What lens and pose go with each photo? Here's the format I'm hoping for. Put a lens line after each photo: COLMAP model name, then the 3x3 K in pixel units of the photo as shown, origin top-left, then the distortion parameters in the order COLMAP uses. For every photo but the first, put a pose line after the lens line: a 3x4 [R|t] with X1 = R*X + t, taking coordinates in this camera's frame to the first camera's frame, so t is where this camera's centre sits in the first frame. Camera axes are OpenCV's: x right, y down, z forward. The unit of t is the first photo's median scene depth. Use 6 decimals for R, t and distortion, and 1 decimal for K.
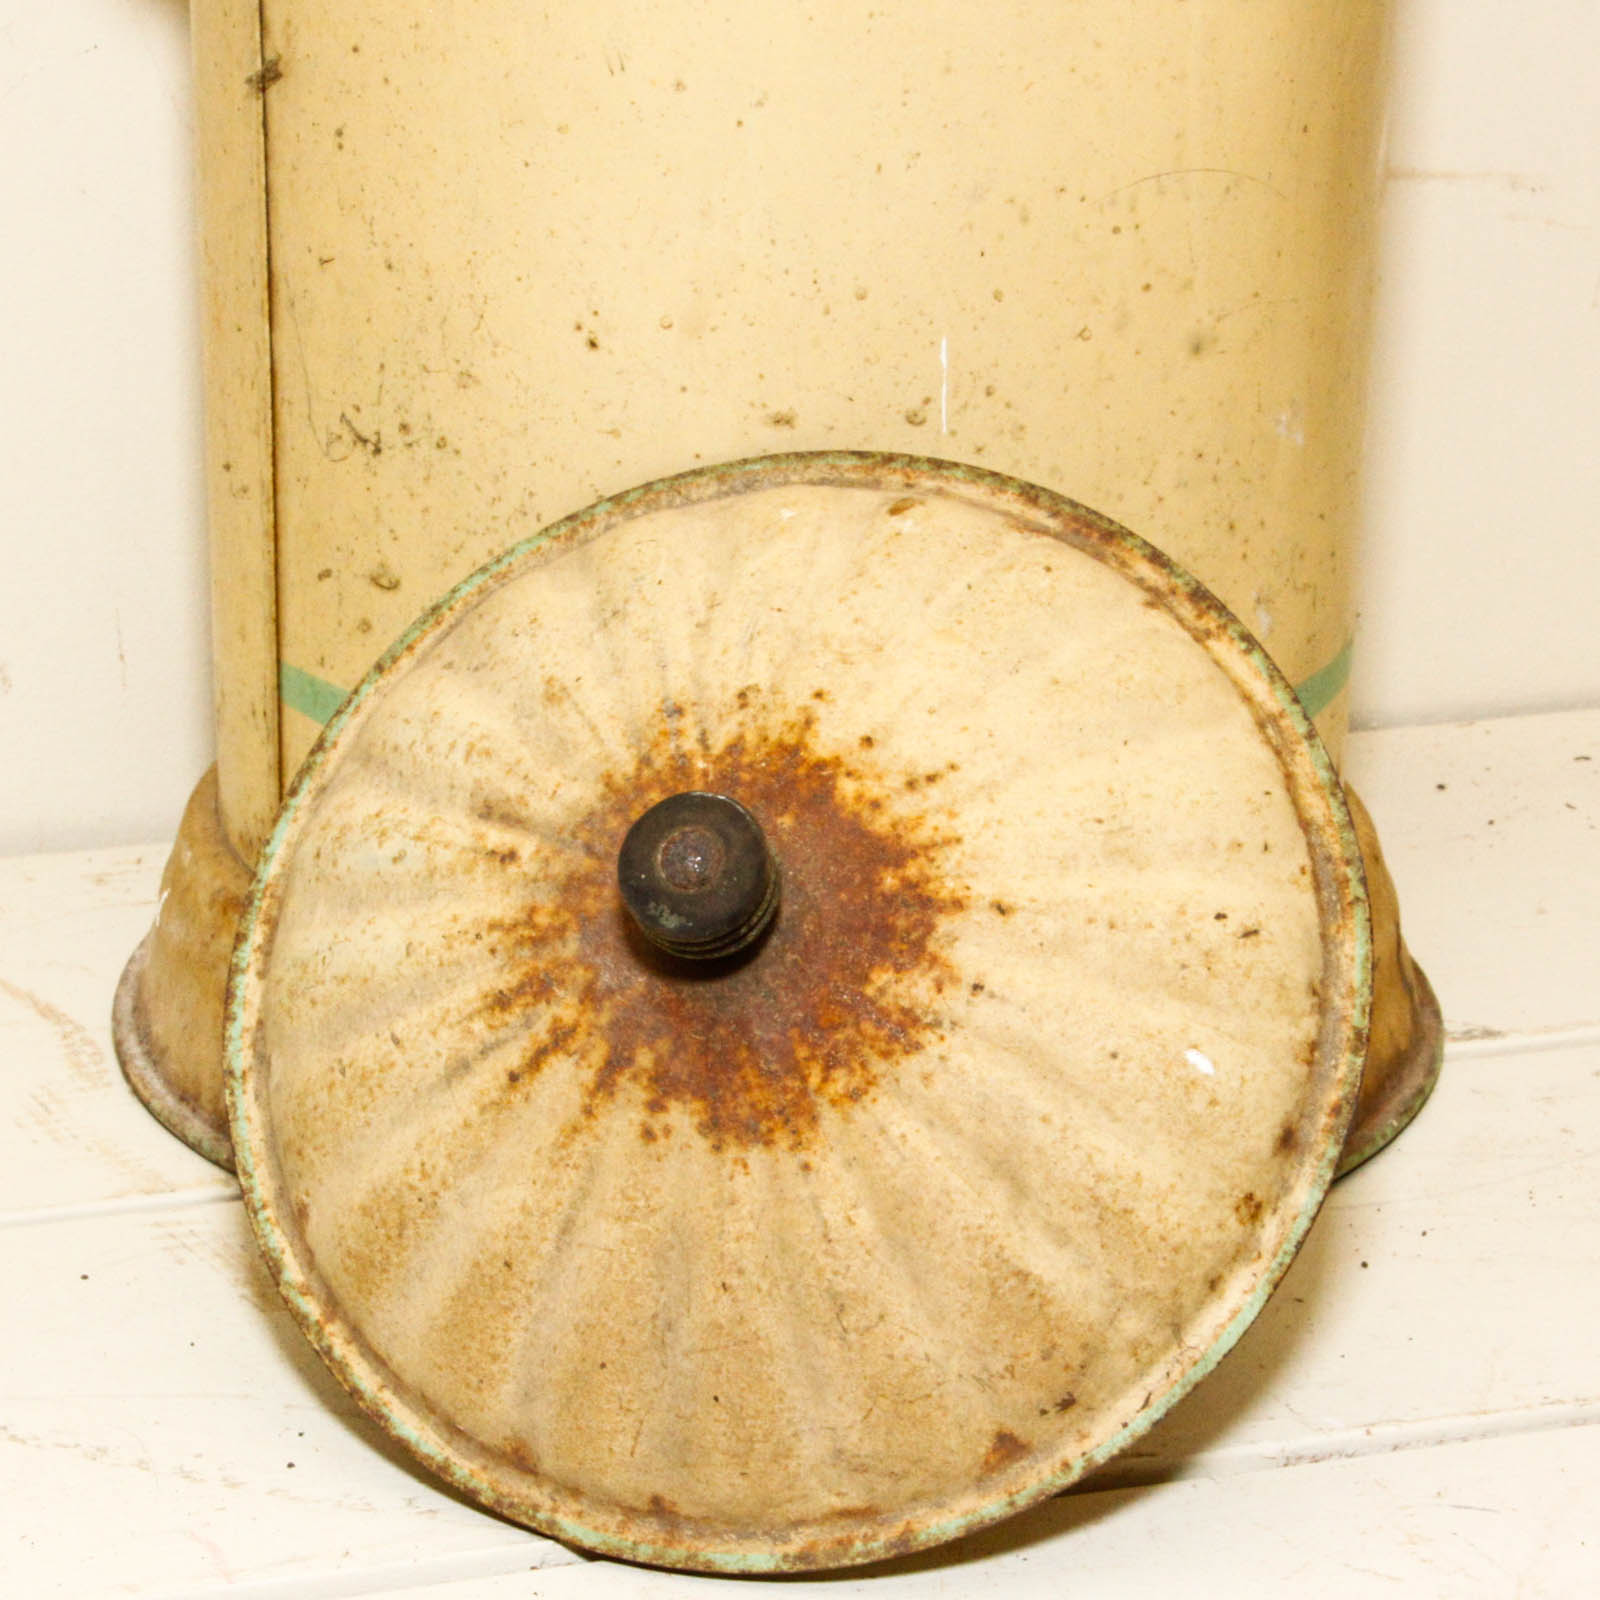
lens RADIAL K [[4601.8, 0, 797.3], [0, 4601.8, 951.7], [0, 0, 1]] dist [0.030558, 1.436603]
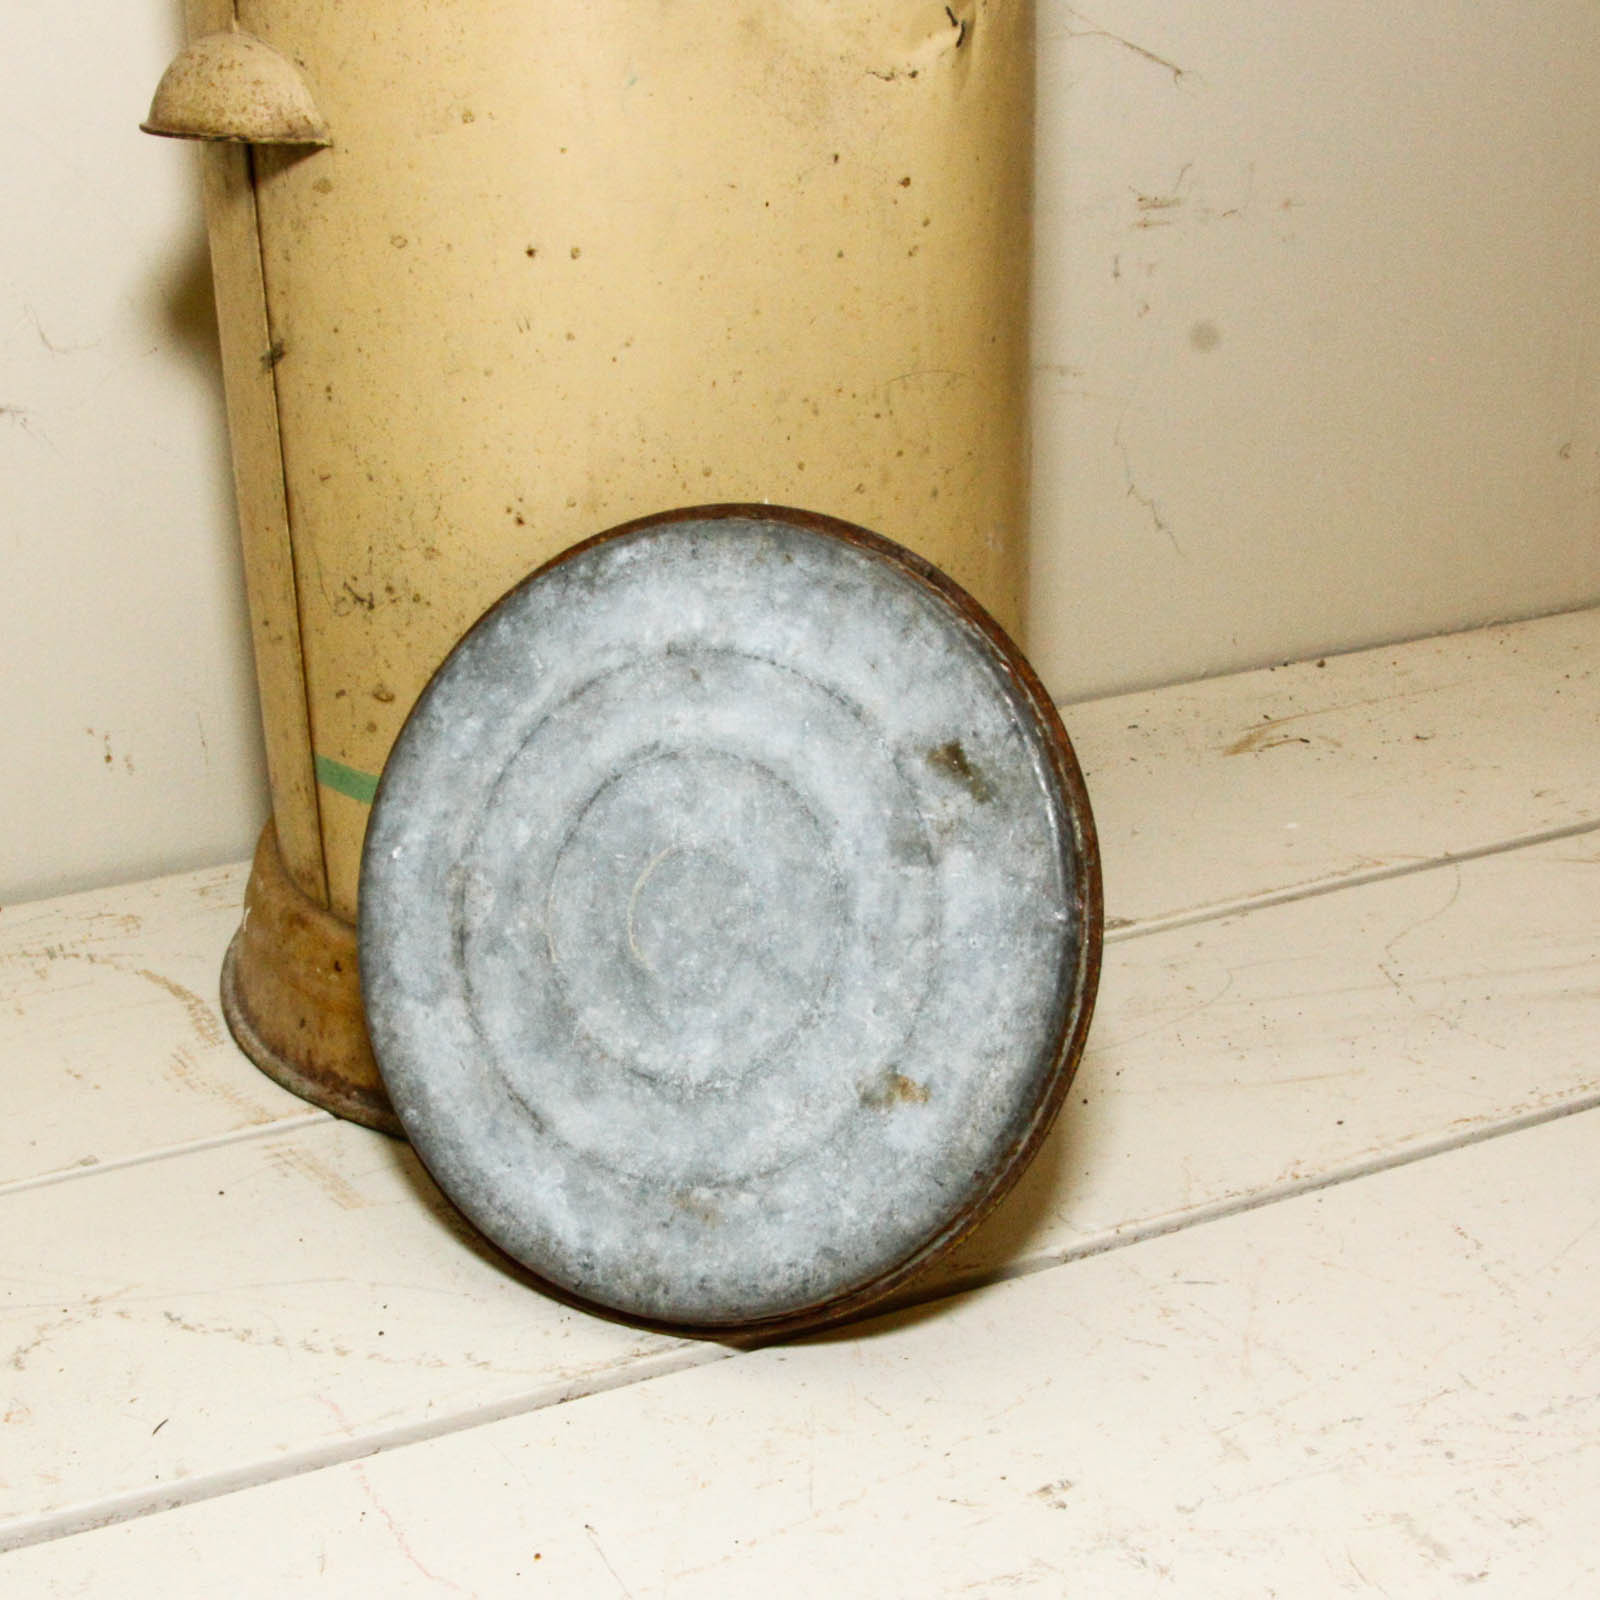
lens RADIAL K [[2412.6, 0, 759.6], [0, 2412.6, 926.9], [0, 0, 1]] dist [-0.181136, 0.153241]
pose [[0.993404, -0.086367, 0.075430, -0.035954], [0.082152, 0.994971, 0.057302, -0.042315], [-0.080000, -0.050727, 0.995503, 0.244743]]
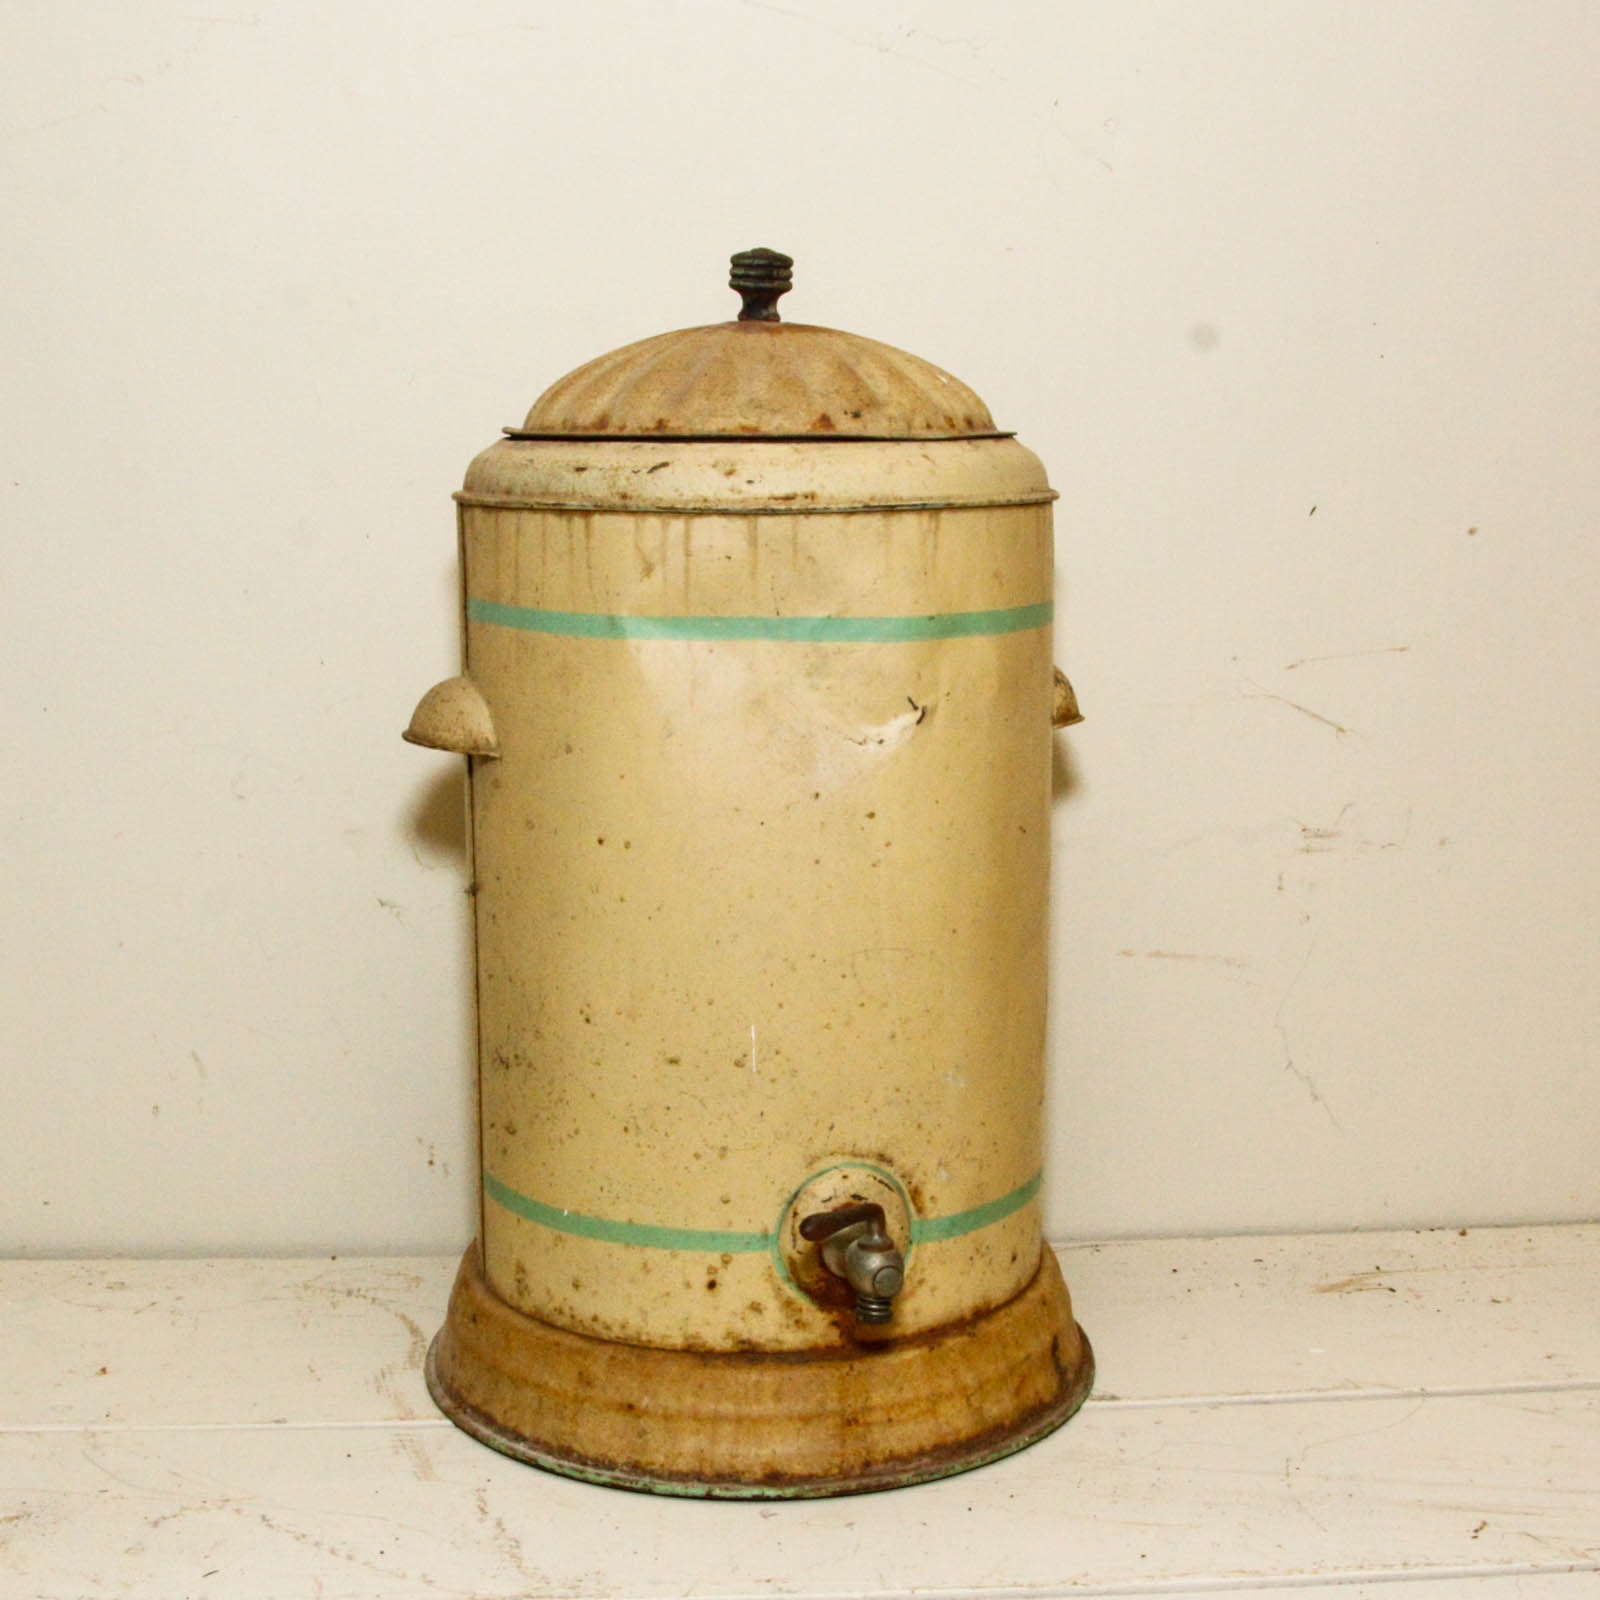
lens RADIAL K [[2412.6, 0, 759.6], [0, 2412.6, 926.9], [0, 0, 1]] dist [-0.181136, 0.153241]
pose [[0.968687, 0.034120, -0.245931, 0.282015], [-0.075230, 0.984285, -0.159762, -0.006220], [0.236615, 0.173261, 0.956030, -0.019949]]
